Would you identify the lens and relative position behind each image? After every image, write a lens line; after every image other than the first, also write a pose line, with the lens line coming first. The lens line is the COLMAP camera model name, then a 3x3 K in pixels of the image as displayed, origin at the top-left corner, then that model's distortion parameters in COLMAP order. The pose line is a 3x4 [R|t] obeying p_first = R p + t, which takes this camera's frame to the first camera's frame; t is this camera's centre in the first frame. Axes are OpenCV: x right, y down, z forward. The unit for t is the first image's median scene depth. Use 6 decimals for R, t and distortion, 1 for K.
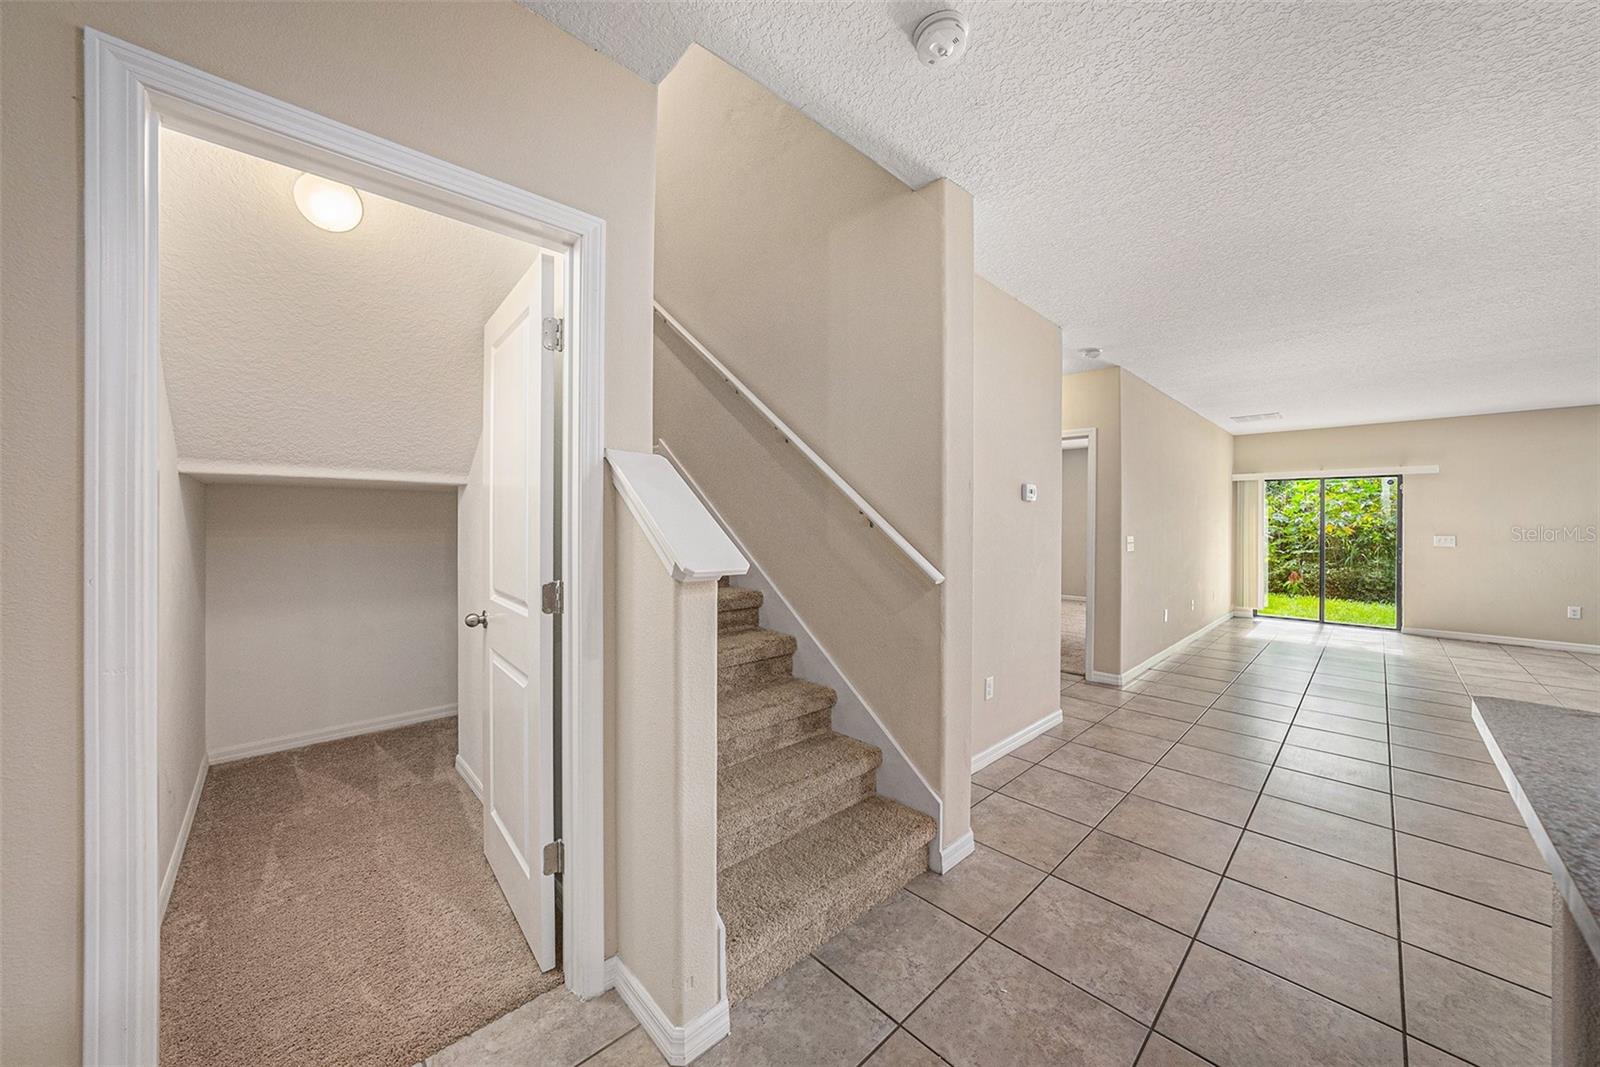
lens RADIAL K [[557.3, 0, 809.2], [0, 557.3, 516.5], [0, 0, 1]] dist [-0.018551, 0.001489]
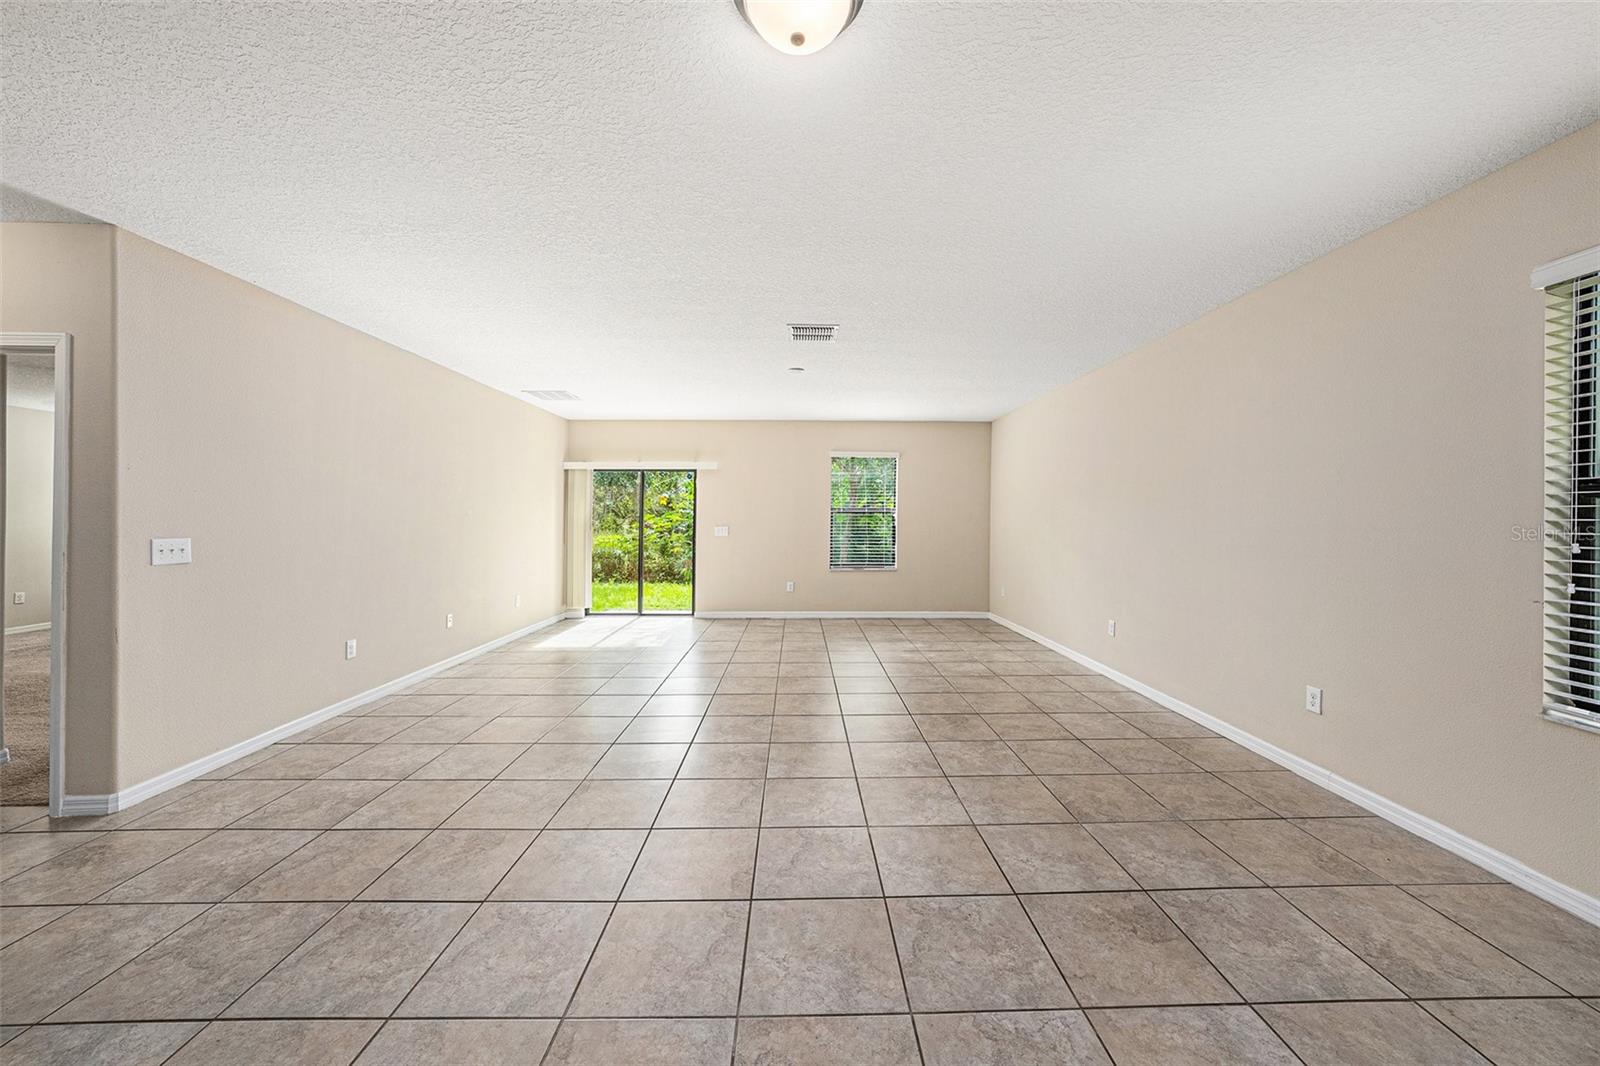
lens RADIAL K [[557.3, 0, 808.5], [0, 557.3, 524.6], [0, 0, 1]] dist [-0.018551, 0.001489]
pose [[0.679228, -0.015152, 0.733771, 0.410250], [-0.001441, 0.999757, 0.021978, 0.006620], [-0.733926, -0.015985, 0.679041, 0.092109]]
